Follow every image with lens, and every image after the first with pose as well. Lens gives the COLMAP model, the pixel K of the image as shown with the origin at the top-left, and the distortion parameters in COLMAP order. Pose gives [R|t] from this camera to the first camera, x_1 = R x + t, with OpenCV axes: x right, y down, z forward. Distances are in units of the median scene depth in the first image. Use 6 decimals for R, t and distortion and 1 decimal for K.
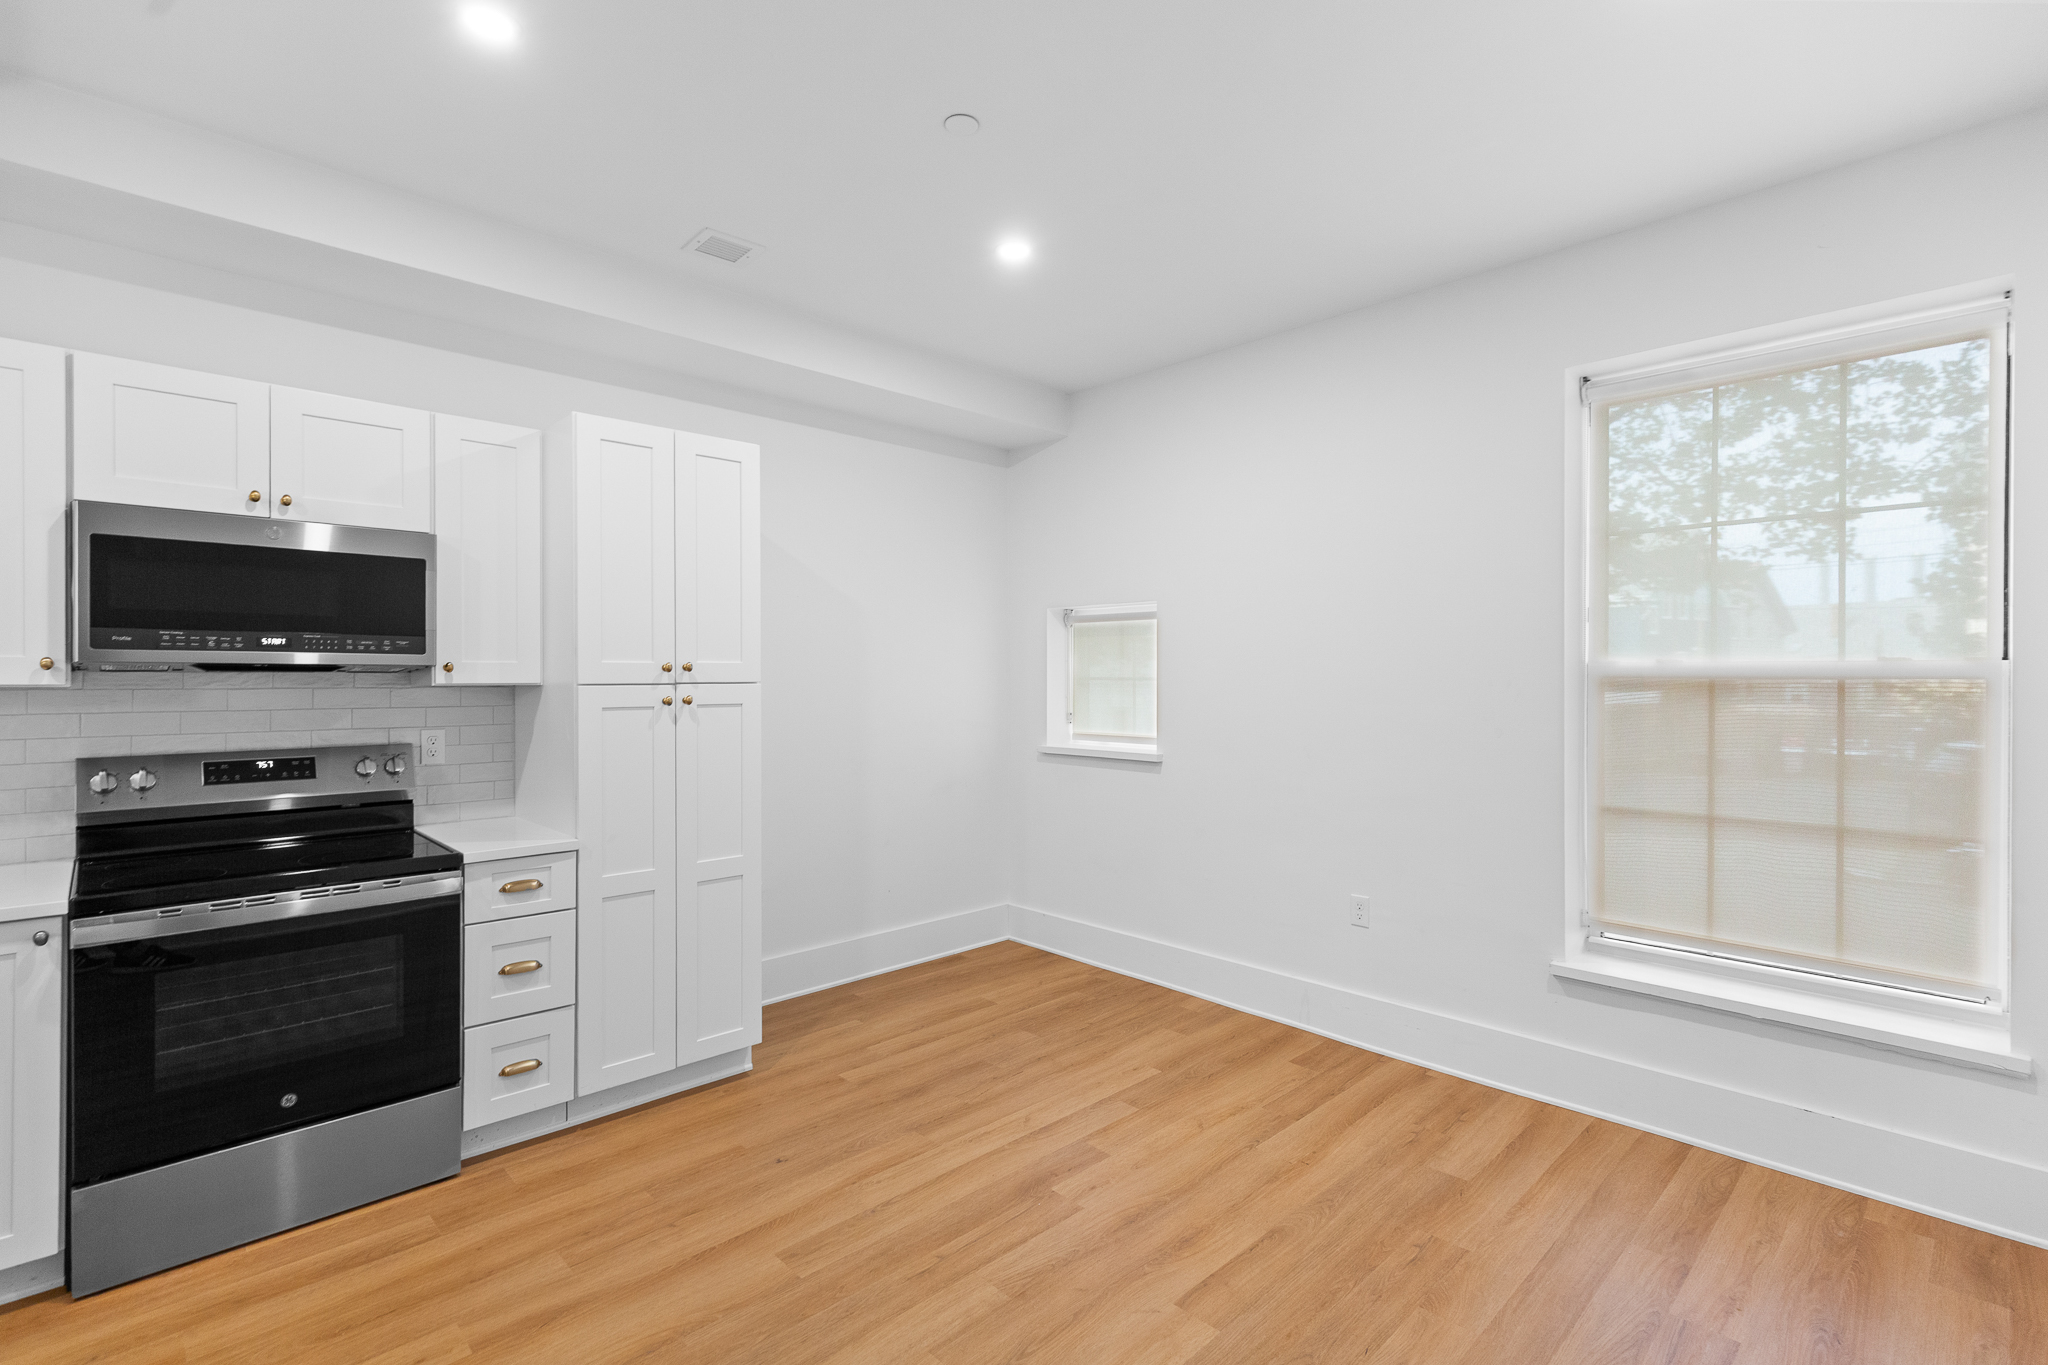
lens RADIAL K [[950.6, 0, 969.2], [0, 950.6, 685.5], [0, 0, 1]] dist [0.003065, 0.000136]
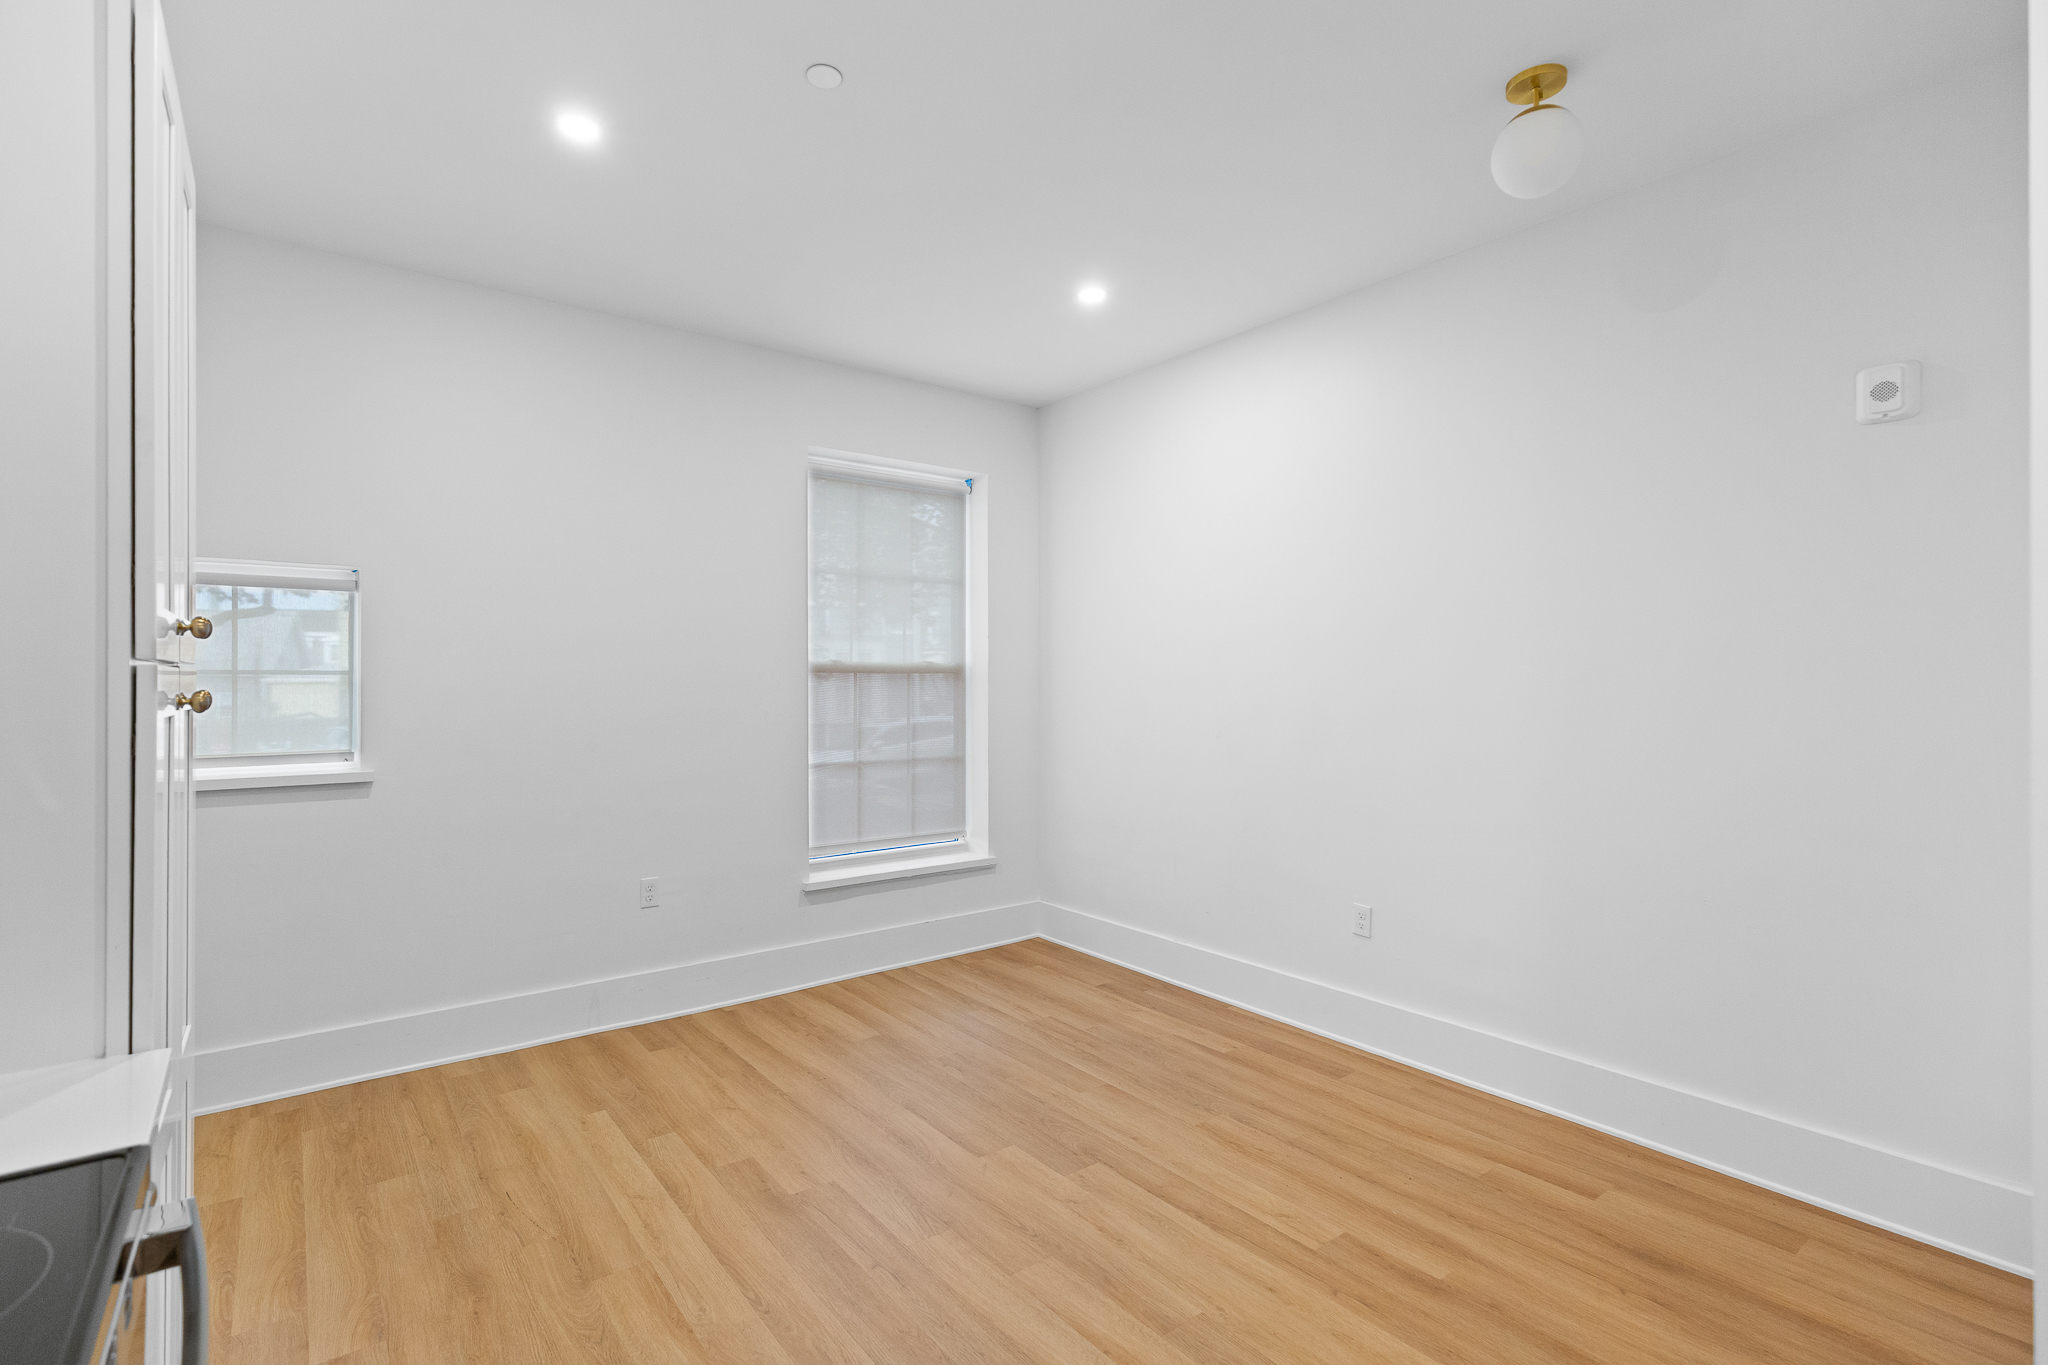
lens RADIAL K [[956.4, 0, 1080.5], [0, 956.4, 669.6], [0, 0, 1]] dist [0.001326, -0.000027]
pose [[0.054571, 0.007887, 0.998479, -0.791408], [0.013308, 0.999874, -0.008626, 0.005429], [-0.998421, 0.013758, 0.054459, 0.581778]]
